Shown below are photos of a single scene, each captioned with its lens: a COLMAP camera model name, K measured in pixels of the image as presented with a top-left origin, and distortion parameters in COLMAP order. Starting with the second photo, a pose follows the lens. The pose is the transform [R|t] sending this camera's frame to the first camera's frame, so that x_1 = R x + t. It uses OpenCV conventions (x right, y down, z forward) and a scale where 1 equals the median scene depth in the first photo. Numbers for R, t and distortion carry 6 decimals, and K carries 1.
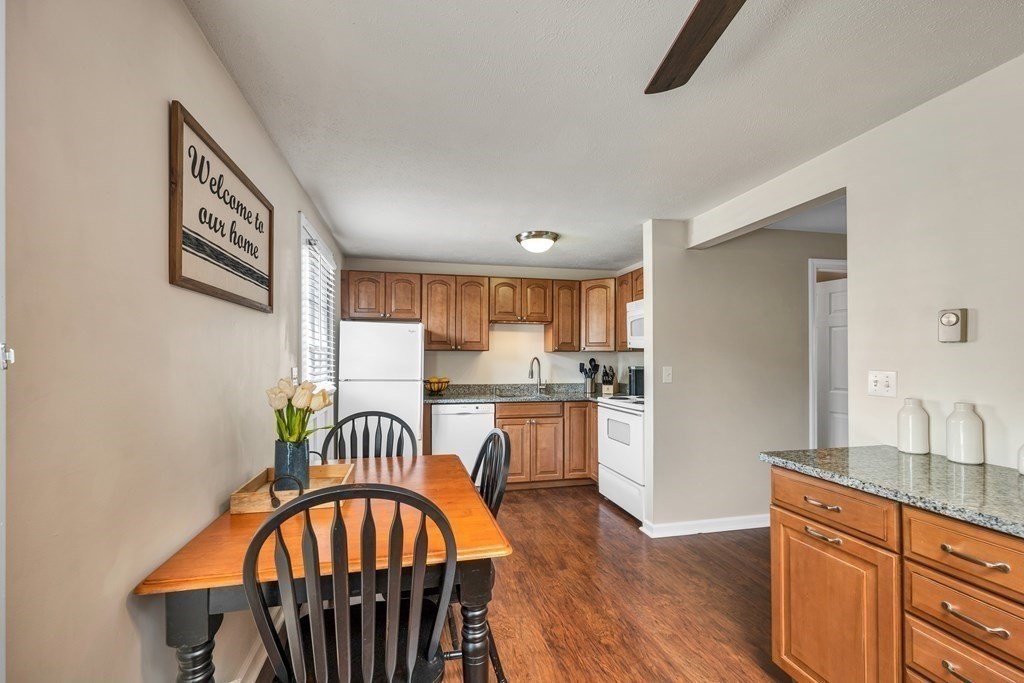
lens RADIAL K [[436.5, 0, 510.7], [0, 436.5, 346.9], [0, 0, 1]] dist [0.018203, -0.000671]
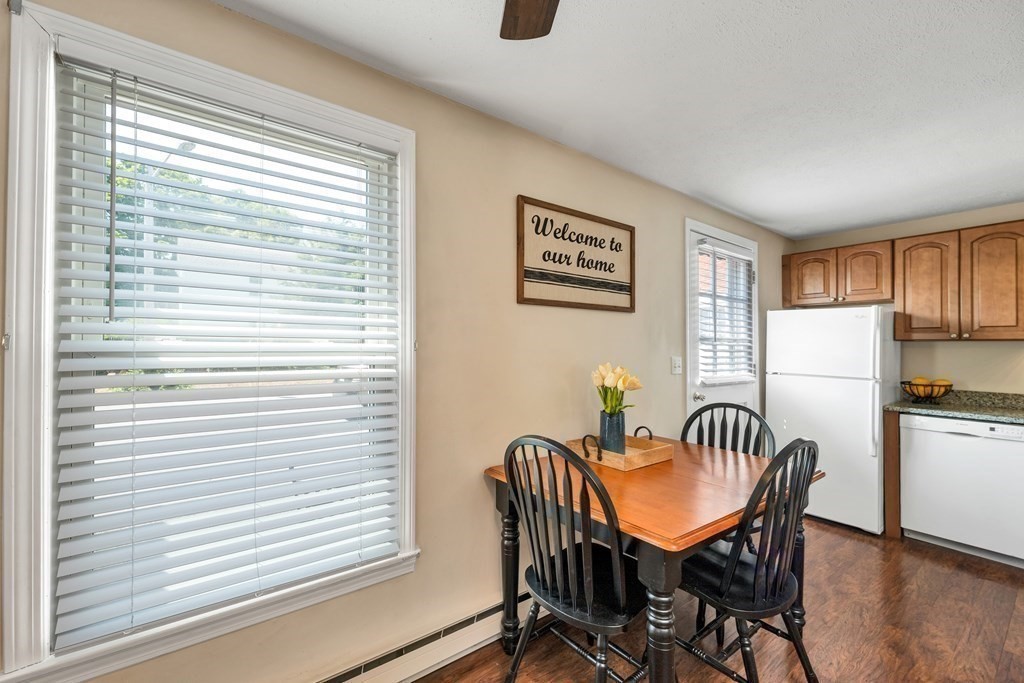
lens RADIAL K [[436.5, 0, 517.8], [0, 436.5, 337.1], [0, 0, 1]] dist [0.018203, -0.000671]
pose [[0.414221, -0.018200, -0.909994, 0.233746], [0.014617, 0.999804, -0.013342, 0.002585], [0.910059, -0.007775, 0.414406, 0.094862]]
